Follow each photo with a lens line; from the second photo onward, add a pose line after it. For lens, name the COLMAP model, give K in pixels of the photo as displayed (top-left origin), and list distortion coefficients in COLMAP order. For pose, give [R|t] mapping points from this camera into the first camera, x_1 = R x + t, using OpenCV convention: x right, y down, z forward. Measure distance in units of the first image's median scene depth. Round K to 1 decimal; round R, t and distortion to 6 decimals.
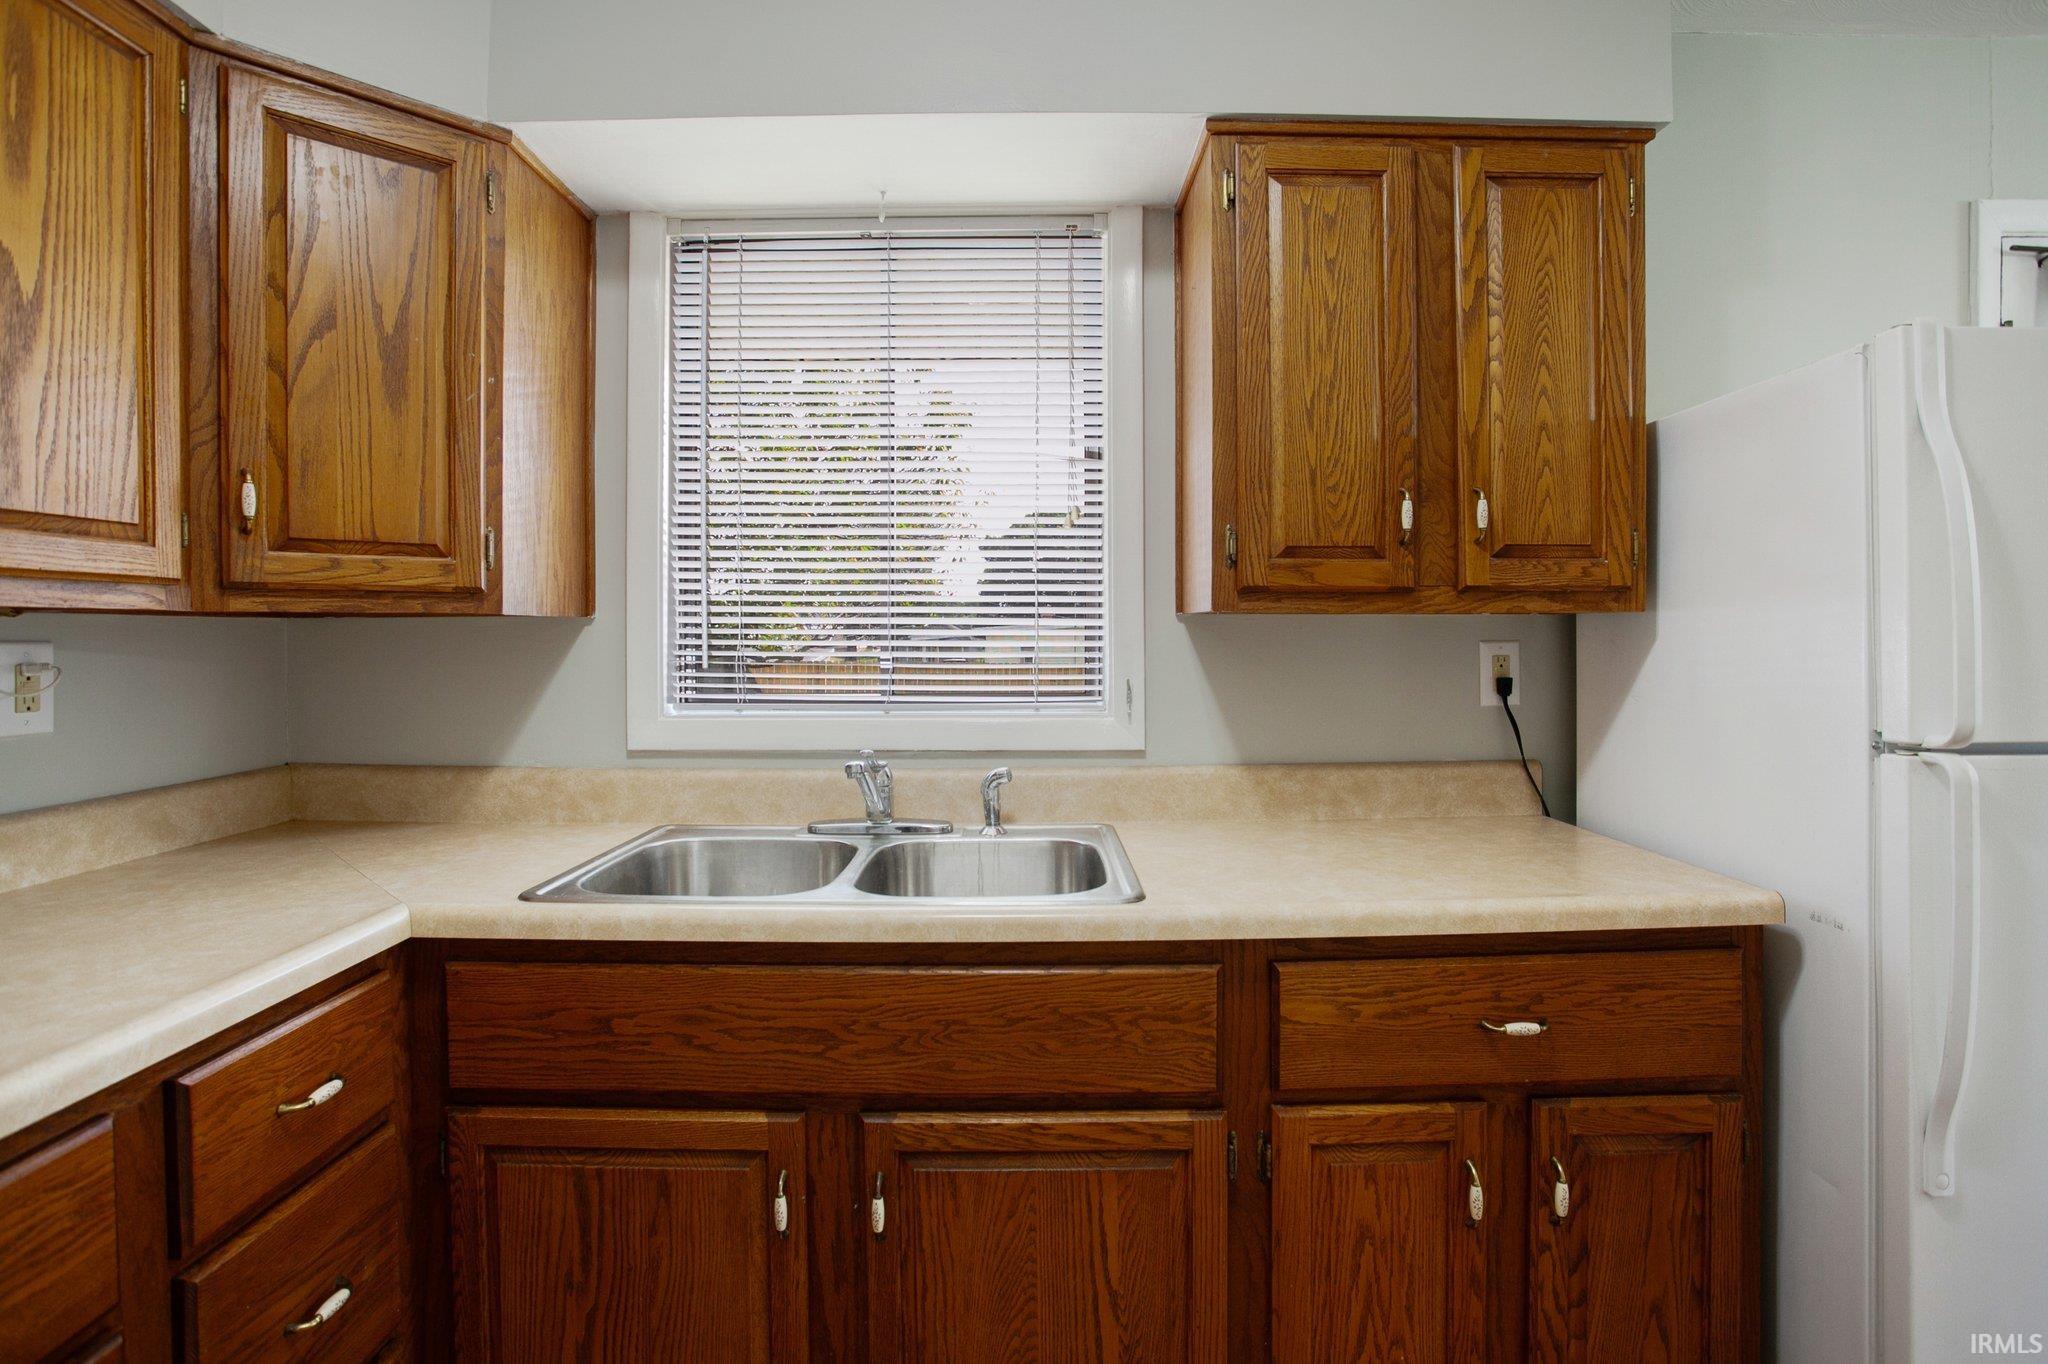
lens RADIAL K [[1007.5, 0, 1026.1], [0, 1007.5, 642.2], [0, 0, 1]] dist [-0.067521, 0.024677]
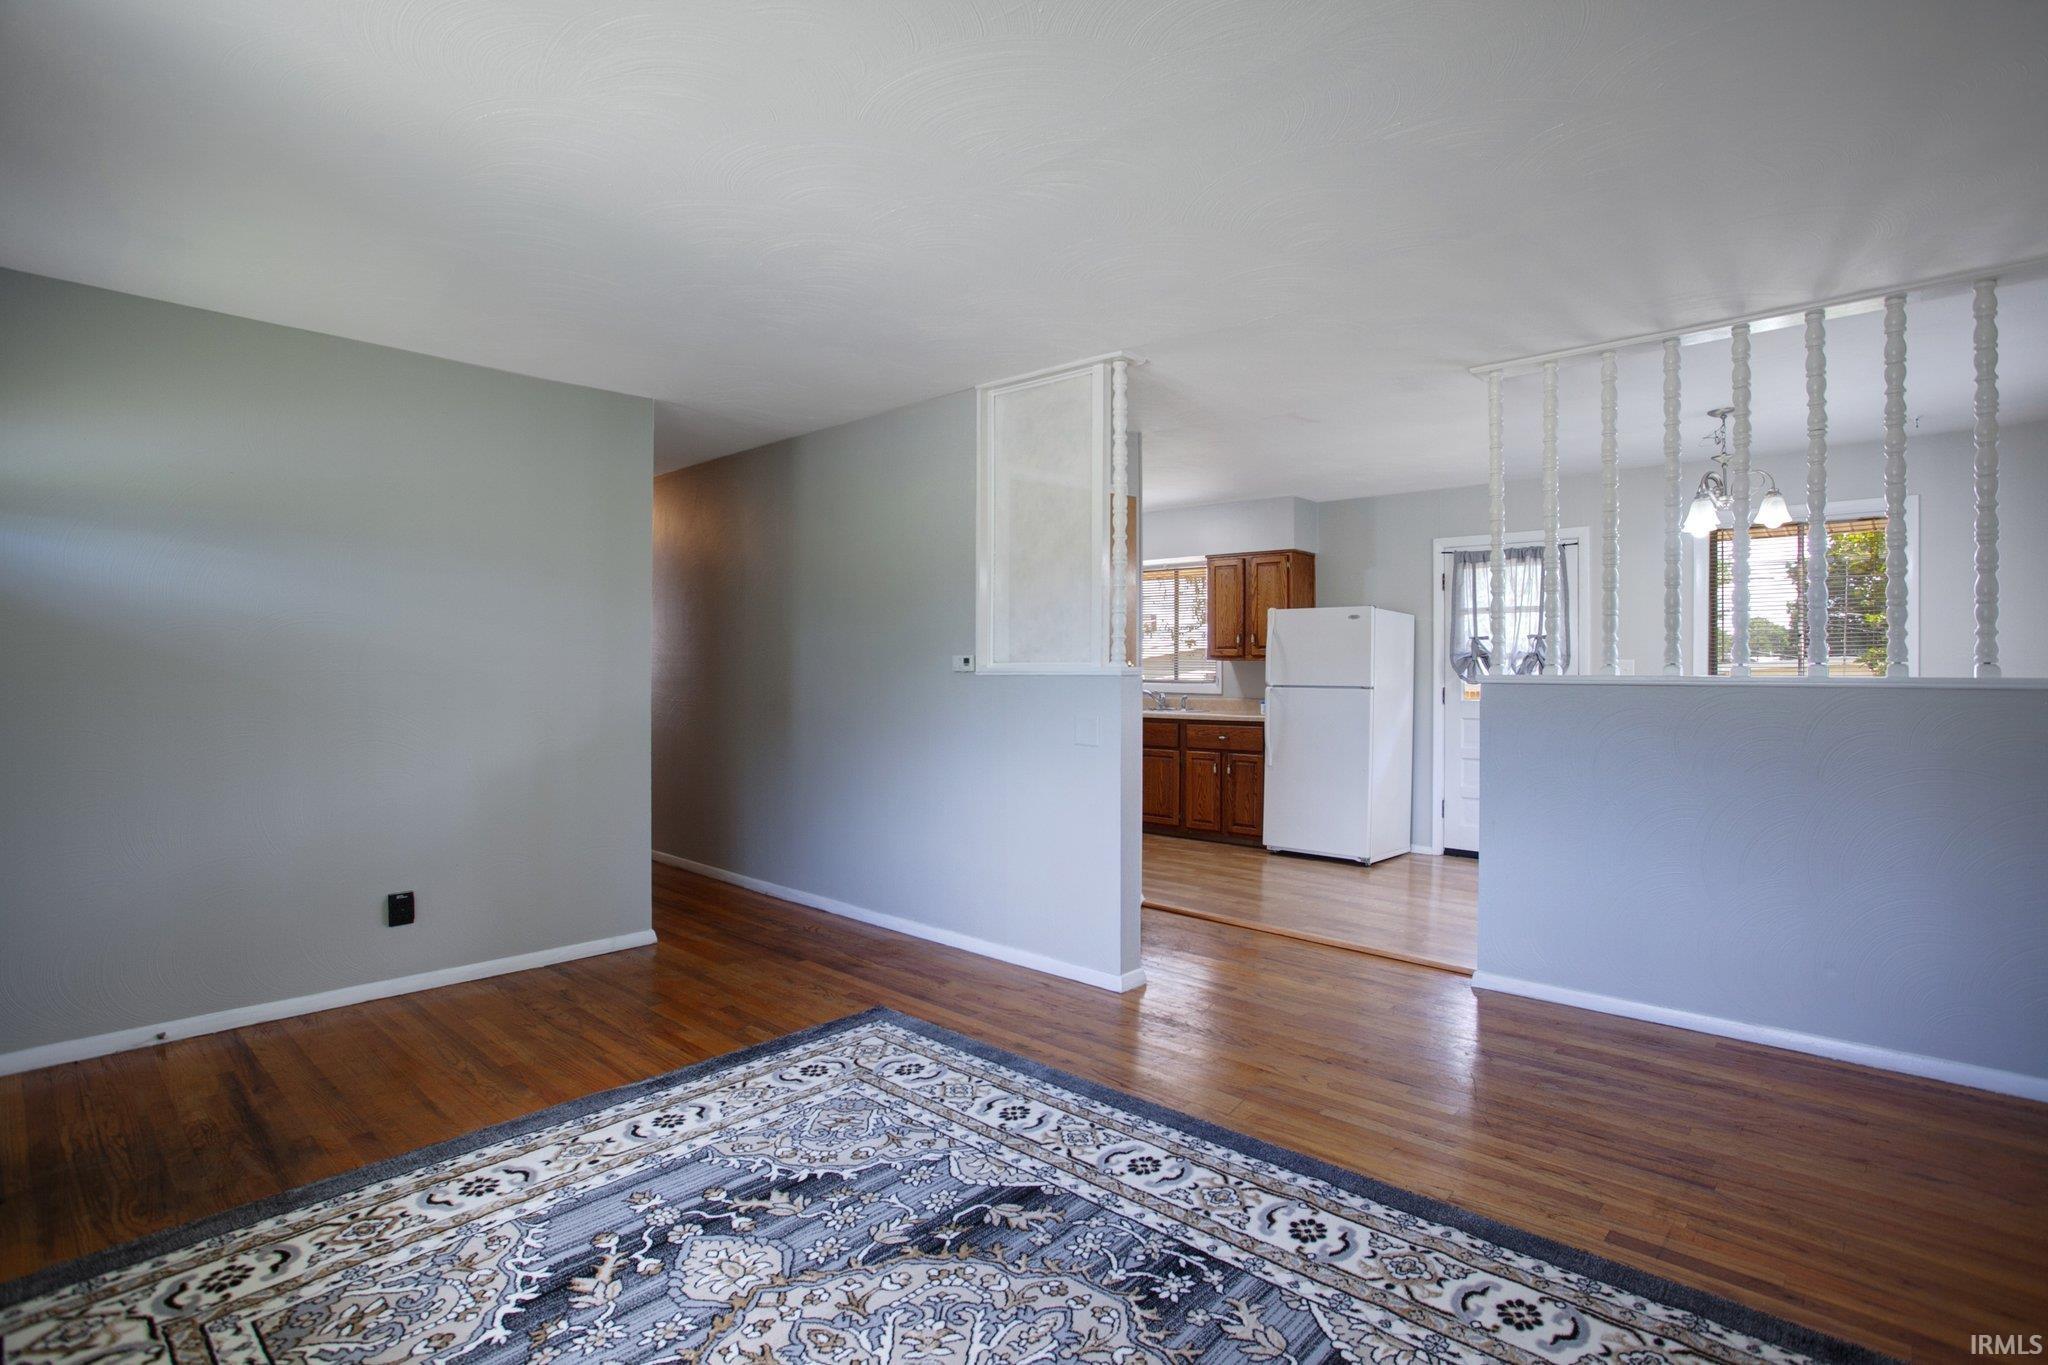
lens RADIAL K [[1007.5, 0, 1032.0], [0, 1007.5, 663.9], [0, 0, 1]] dist [-0.067521, 0.024677]
pose [[0.734183, 0.002931, -0.678946, 3.045481], [-0.011203, 0.999907, -0.007797, 0.034860], [0.678859, 0.013331, 0.734147, -3.302163]]
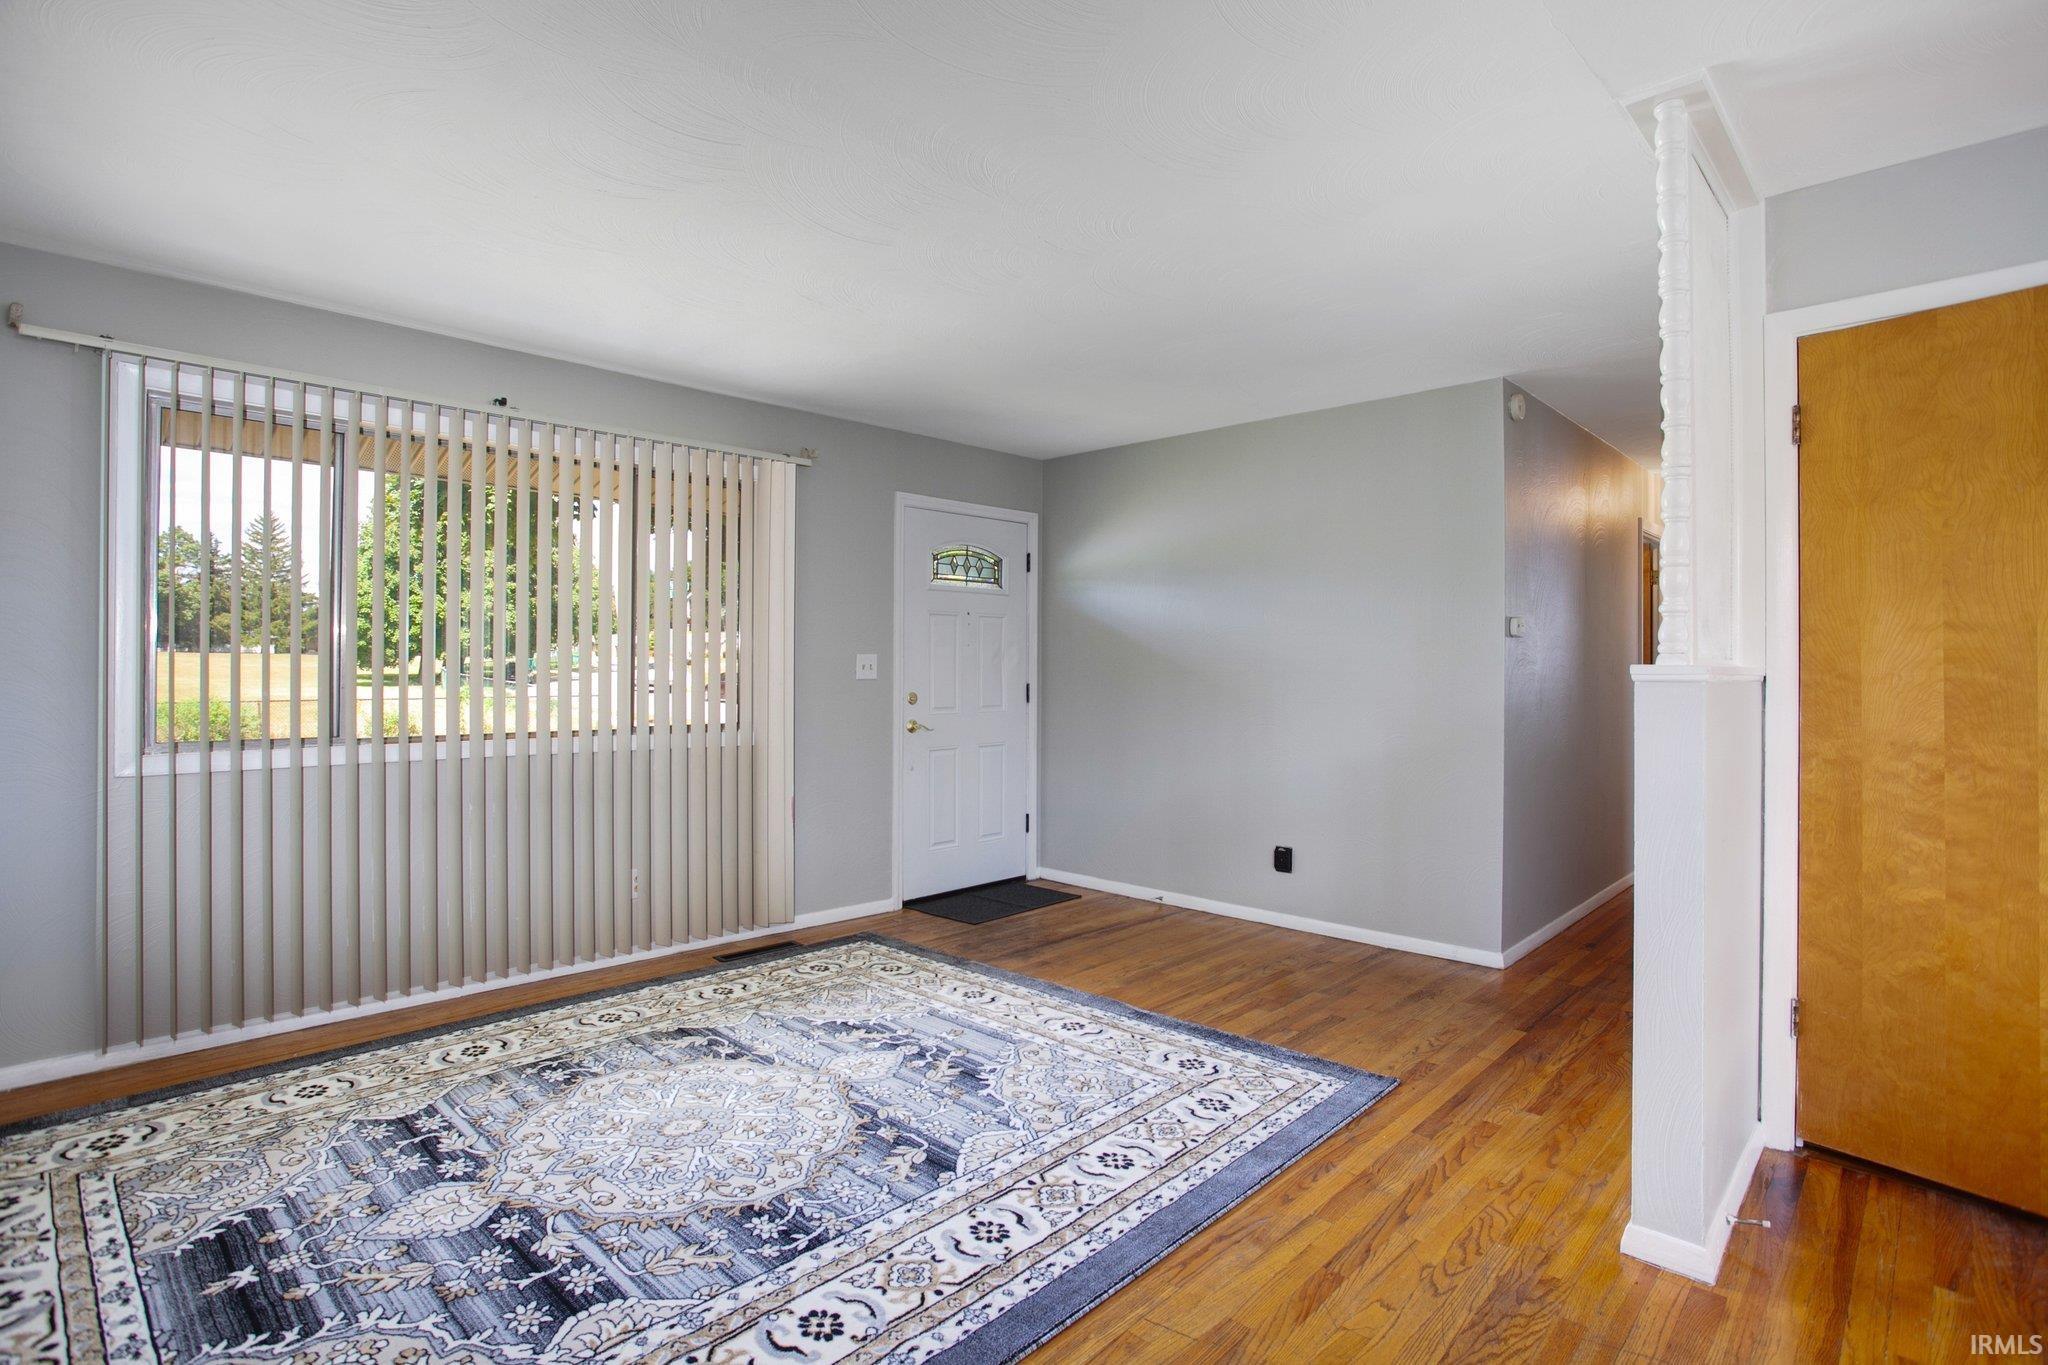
lens RADIAL K [[1007.5, 0, 1011.6], [0, 1007.5, 671.6], [0, 0, 1]] dist [-0.067521, 0.024677]
pose [[-0.706327, 0.003404, -0.707877, 3.056898], [-0.007756, 0.999891, 0.012548, 0.021798], [0.707843, 0.014353, -0.706224, -0.808084]]
